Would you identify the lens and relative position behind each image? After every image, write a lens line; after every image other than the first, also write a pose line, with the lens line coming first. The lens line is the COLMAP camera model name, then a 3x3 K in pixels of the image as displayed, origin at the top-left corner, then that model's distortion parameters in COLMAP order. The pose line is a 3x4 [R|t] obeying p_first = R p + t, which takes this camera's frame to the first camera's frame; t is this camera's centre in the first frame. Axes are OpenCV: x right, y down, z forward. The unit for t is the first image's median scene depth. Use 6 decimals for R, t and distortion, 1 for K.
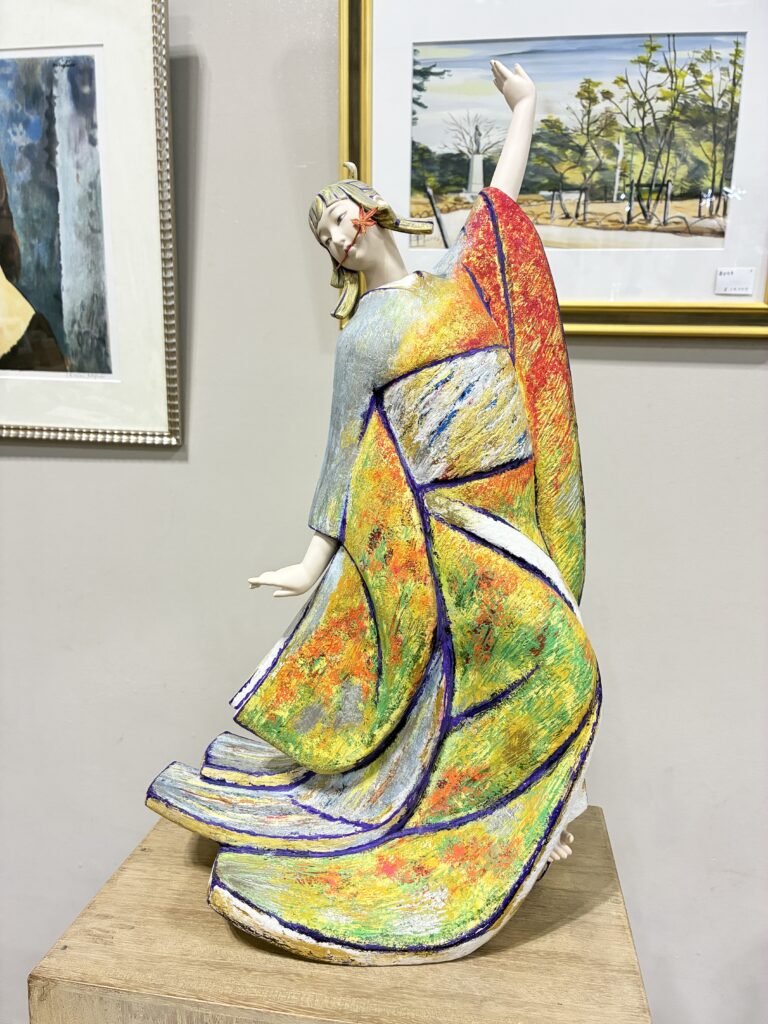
lens RADIAL K [[769.4, 0, 384.0], [0, 769.4, 512.0], [0, 0, 1]] dist [0.063713, -0.089718]
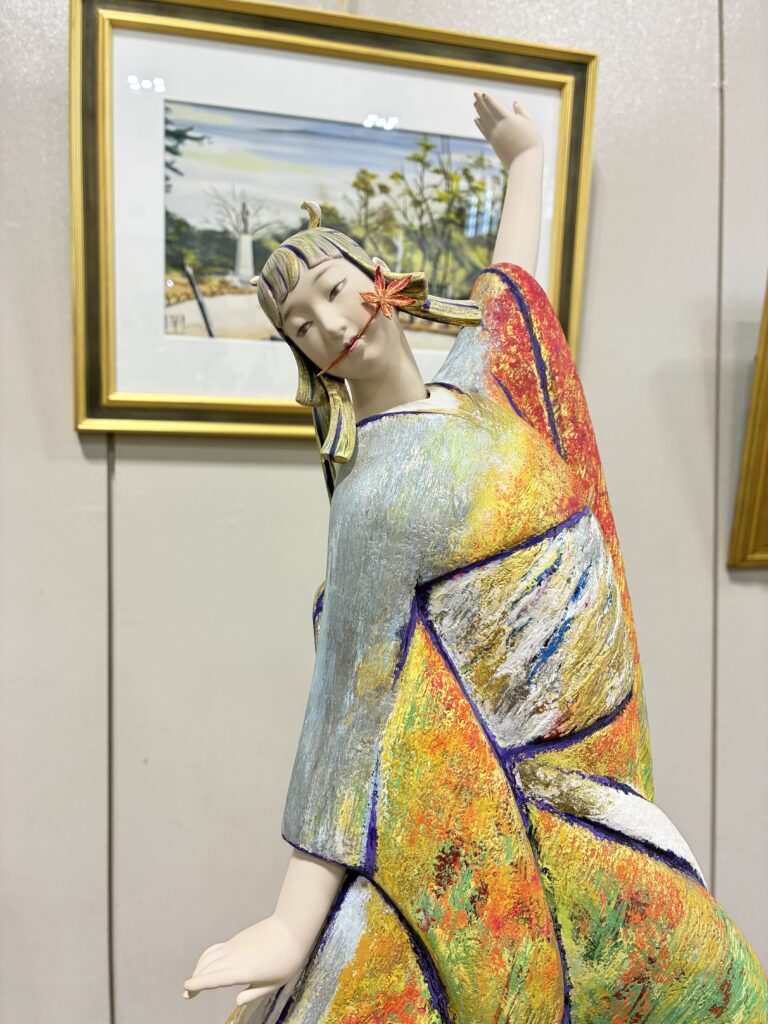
lens RADIAL K [[769.4, 0, 384.0], [0, 769.4, 512.0], [0, 0, 1]] dist [0.063713, -0.089718]
pose [[0.915433, -0.034445, 0.400993, -0.248901], [0.077216, 0.992854, -0.090992, -0.157095], [-0.394993, 0.114260, 0.911551, 0.470815]]
